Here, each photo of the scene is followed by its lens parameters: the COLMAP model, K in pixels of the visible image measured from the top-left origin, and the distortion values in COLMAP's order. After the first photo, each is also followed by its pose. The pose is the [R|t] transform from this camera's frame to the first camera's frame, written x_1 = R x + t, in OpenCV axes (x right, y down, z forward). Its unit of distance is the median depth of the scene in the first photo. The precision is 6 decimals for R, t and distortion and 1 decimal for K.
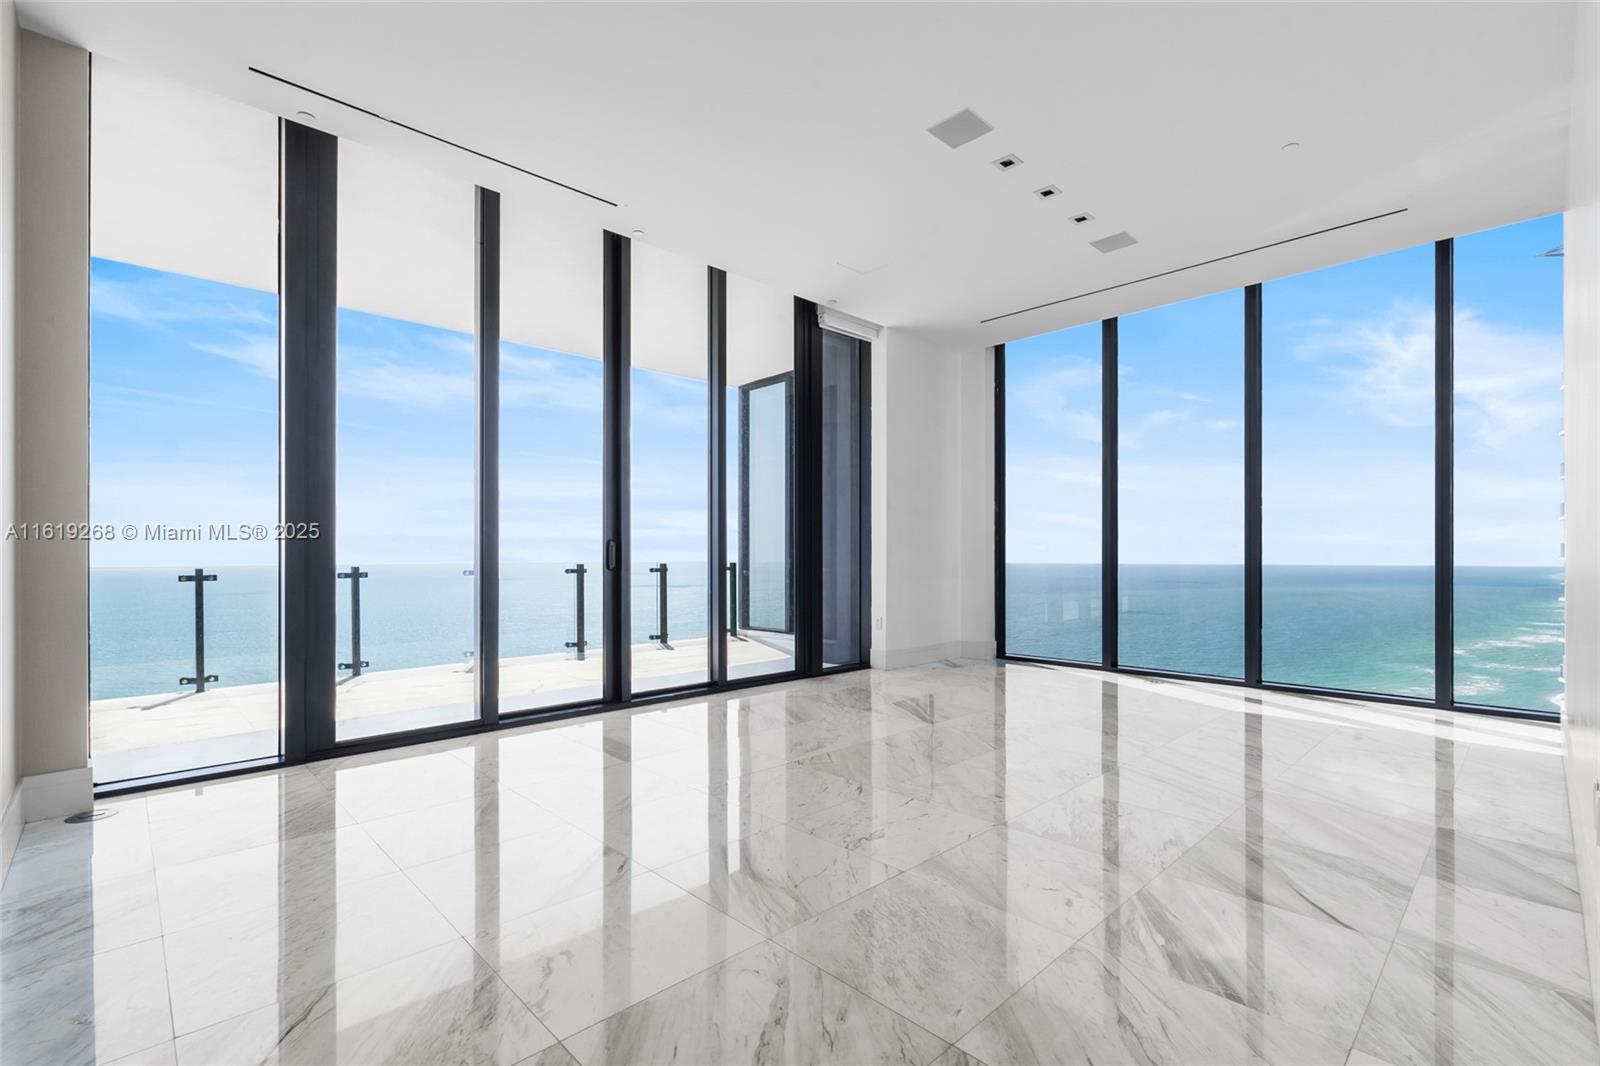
lens RADIAL K [[707.4, 0, 842.7], [0, 707.4, 552.0], [0, 0, 1]] dist [0.000822, -0.001159]
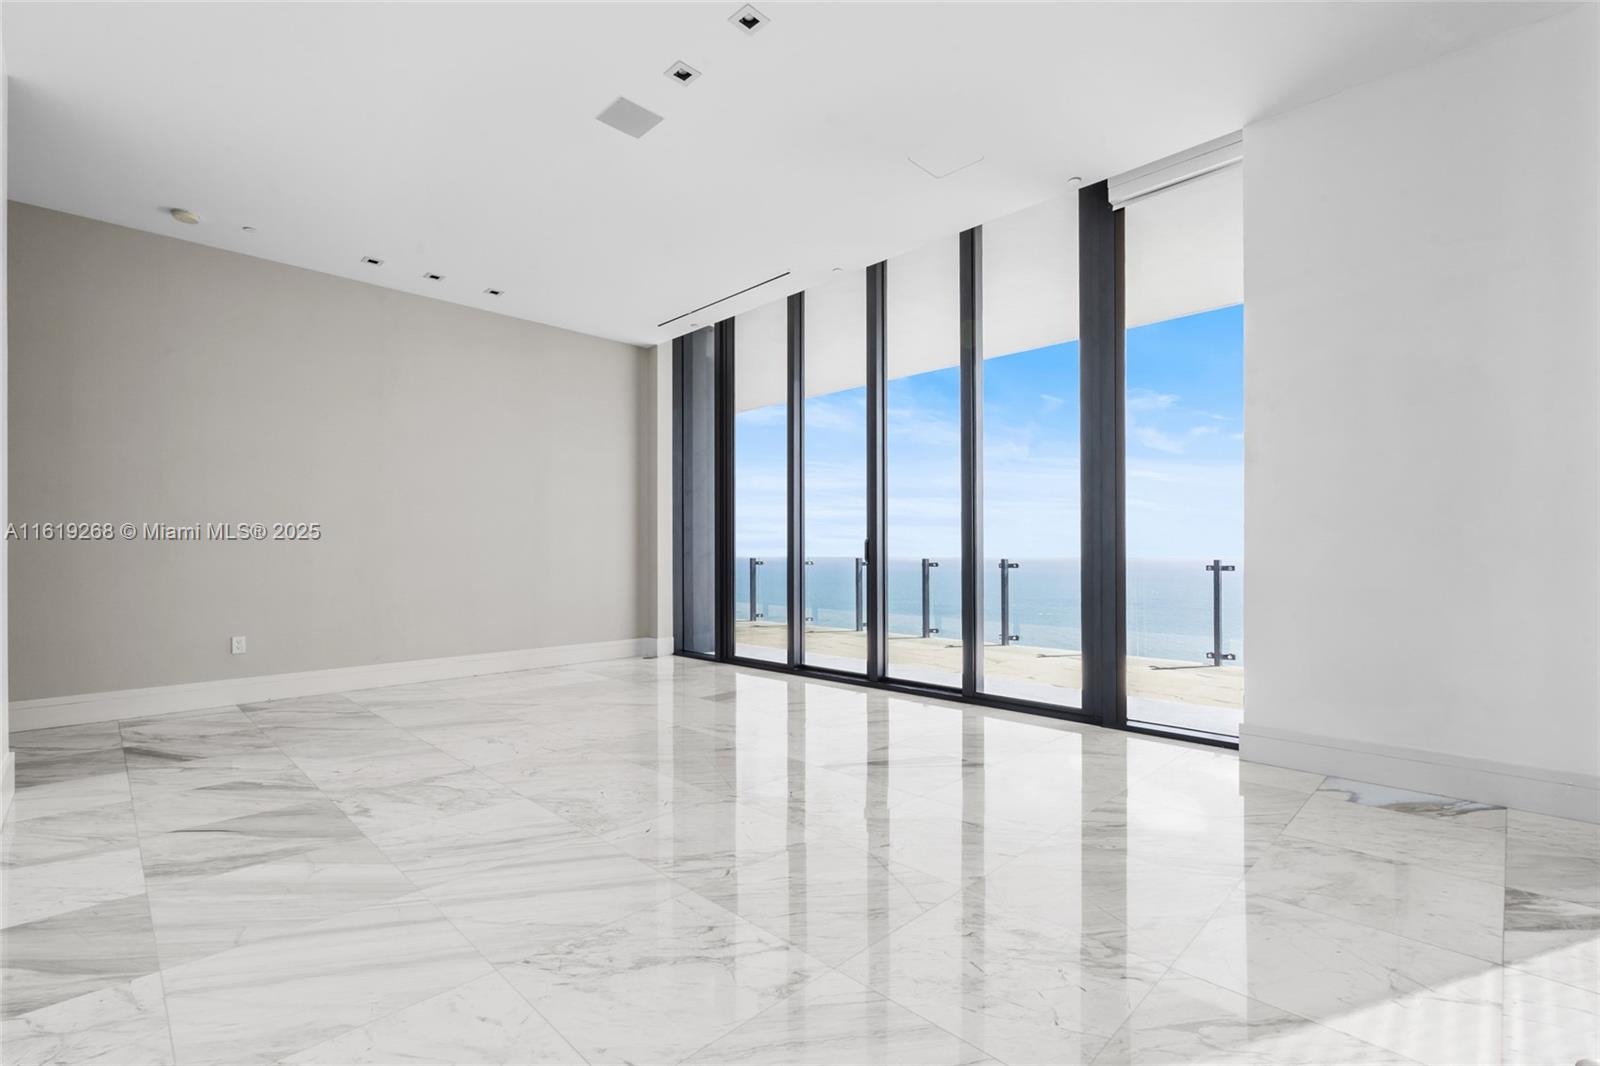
lens RADIAL K [[707.4, 0, 774.5], [0, 707.4, 543.3], [0, 0, 1]] dist [0.000822, -0.001159]
pose [[-0.022290, -0.011263, -0.999688, 0.969796], [0.010802, 0.999875, -0.011506, 0.004177], [0.999693, -0.011055, -0.022165, 1.034544]]
